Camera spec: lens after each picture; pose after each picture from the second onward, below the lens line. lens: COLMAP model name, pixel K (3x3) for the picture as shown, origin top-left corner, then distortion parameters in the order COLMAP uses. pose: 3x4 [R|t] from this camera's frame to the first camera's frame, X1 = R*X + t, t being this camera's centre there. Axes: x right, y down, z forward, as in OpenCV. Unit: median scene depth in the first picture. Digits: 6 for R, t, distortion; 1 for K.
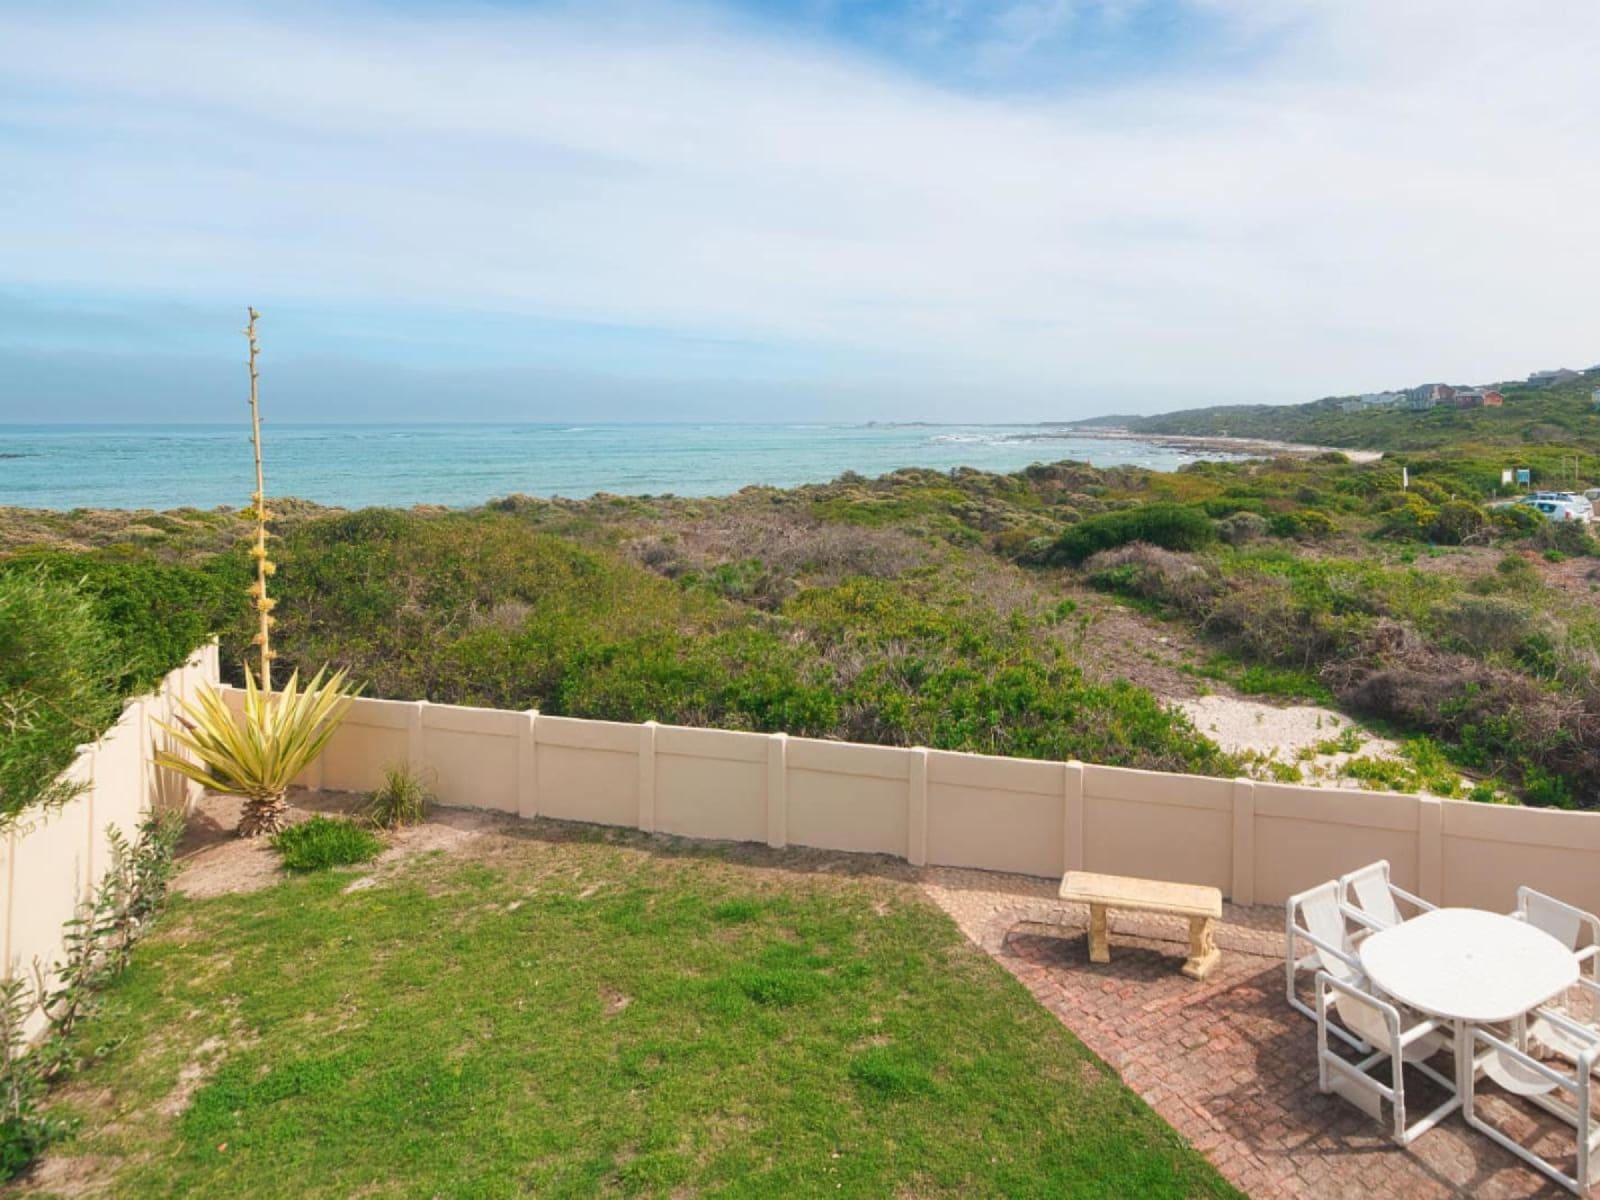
lens RADIAL K [[993.5, 0, 900.9], [0, 993.5, 507.0], [0, 0, 1]] dist [0.000350, -0.000750]
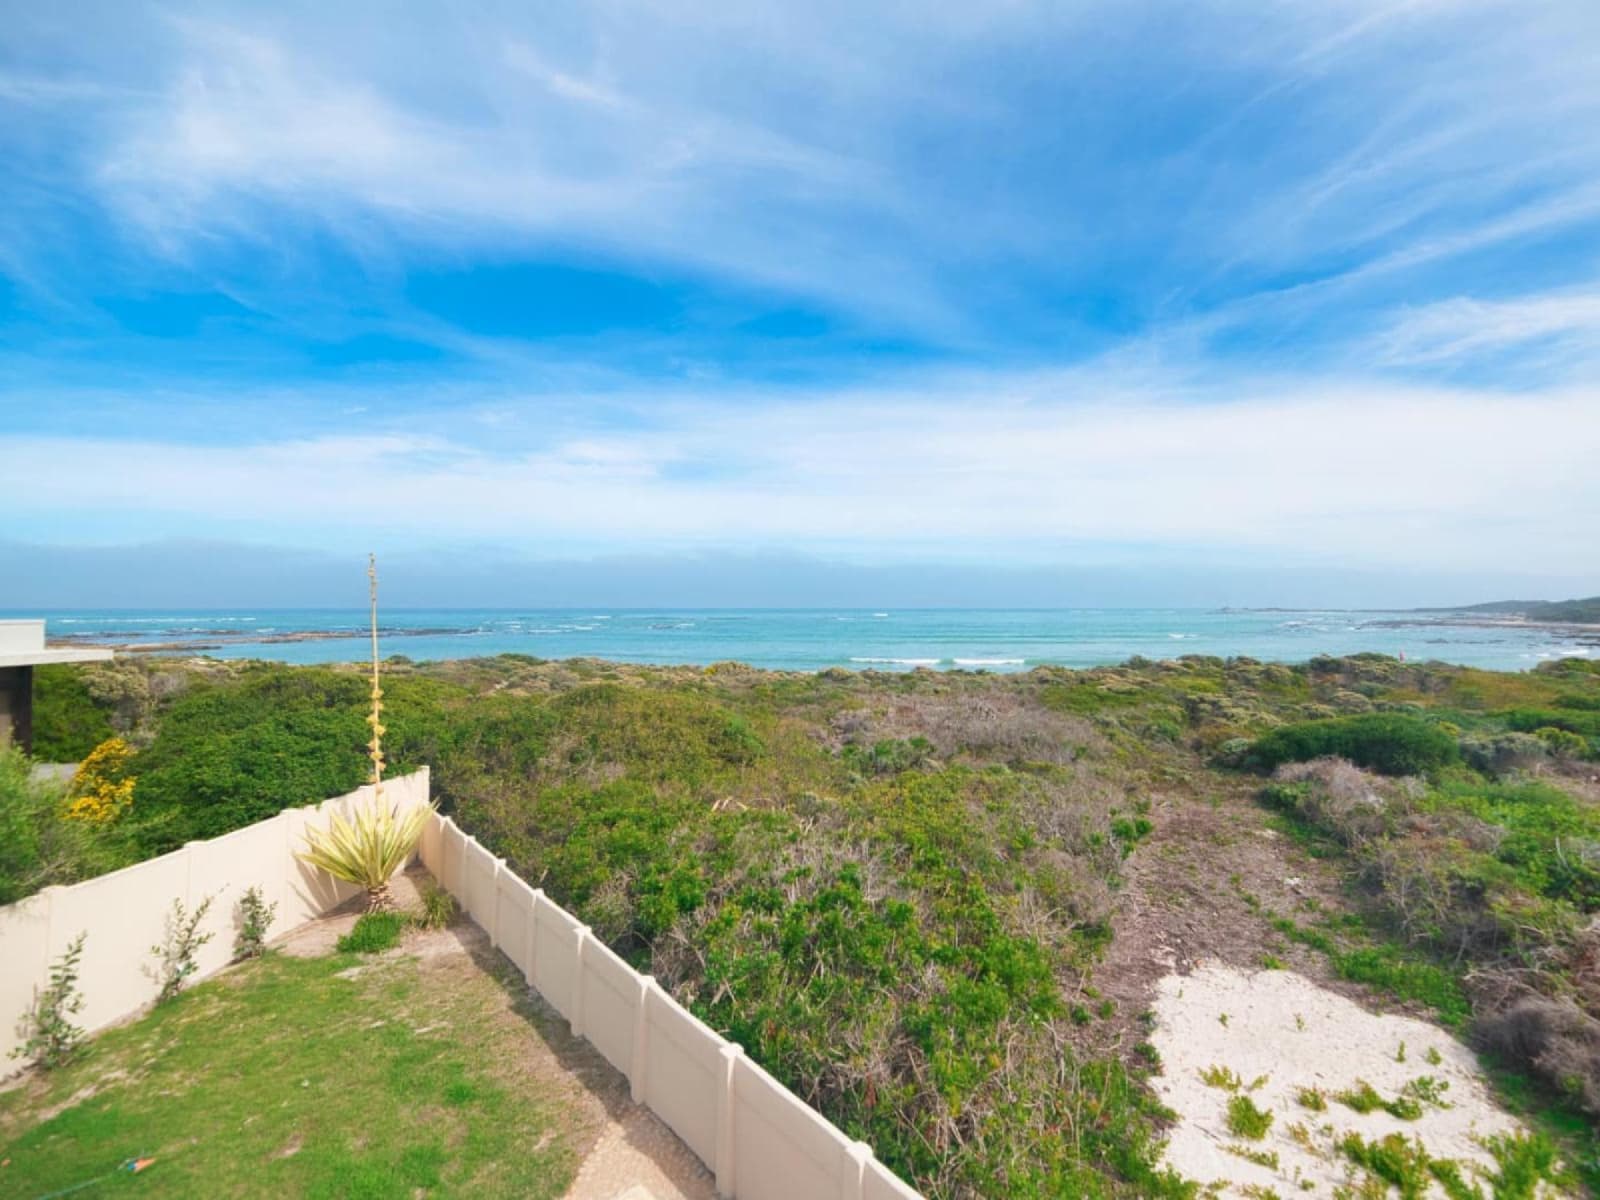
lens RADIAL K [[759.1, 0, 836.7], [0, 759.1, 601.9], [0, 0, 1]] dist [-0.004728, 0.001283]
pose [[0.838814, -0.001465, -0.544415, 0.452609], [-0.045648, 0.996286, -0.073014, -0.064050], [0.542500, 0.086097, 0.835632, 0.340403]]
